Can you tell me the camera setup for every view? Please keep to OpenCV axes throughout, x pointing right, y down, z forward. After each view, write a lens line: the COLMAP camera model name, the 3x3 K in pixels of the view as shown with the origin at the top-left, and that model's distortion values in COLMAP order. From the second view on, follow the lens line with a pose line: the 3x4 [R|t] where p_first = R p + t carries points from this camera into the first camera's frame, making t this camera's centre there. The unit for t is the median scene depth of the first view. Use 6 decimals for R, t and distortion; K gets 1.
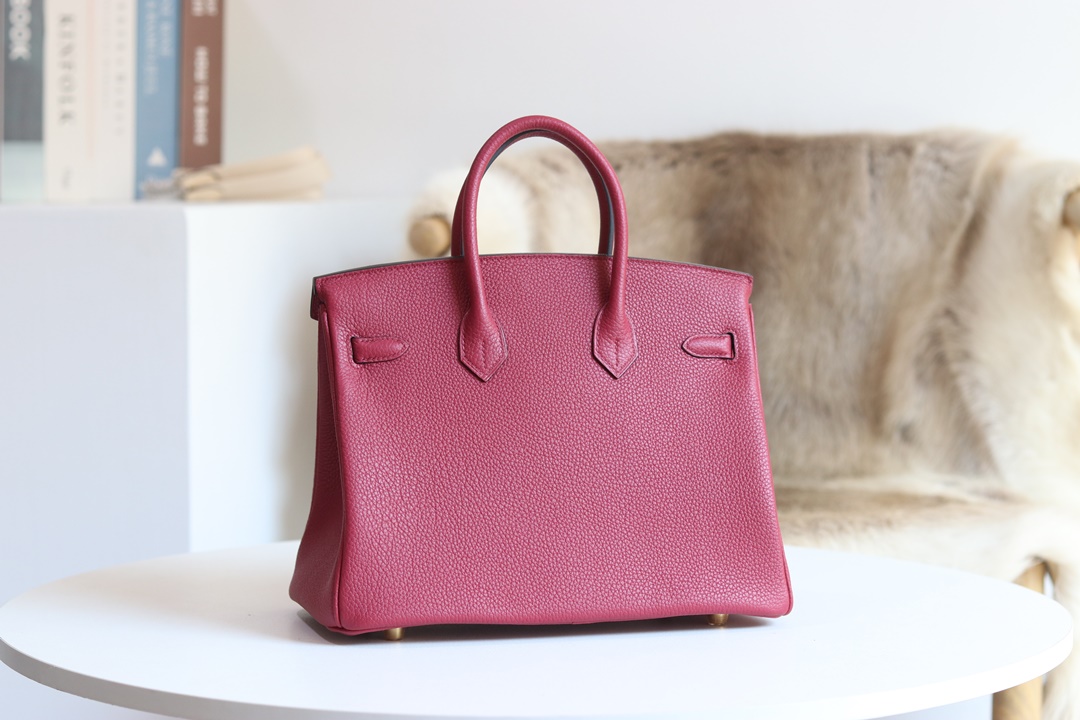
lens RADIAL K [[2510.9, 0, 545.8], [0, 2510.9, 358.7], [0, 0, 1]] dist [-0.074595, 0.000000]
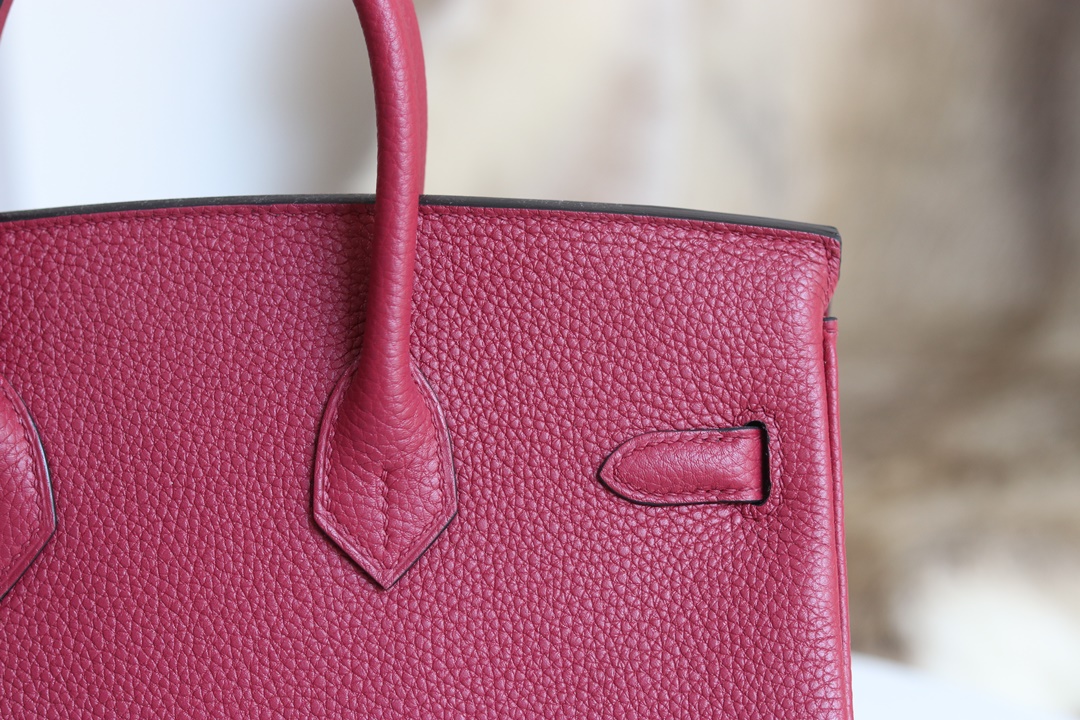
lens RADIAL K [[2510.9, 0, 540.6], [0, 2510.9, 360.5], [0, 0, 1]] dist [-0.074595, 0.000000]
pose [[0.966562, 0.008410, -0.256294, 0.131869], [0.042360, 0.980495, 0.191925, -0.083829], [0.252909, -0.196364, 0.947353, 0.687950]]
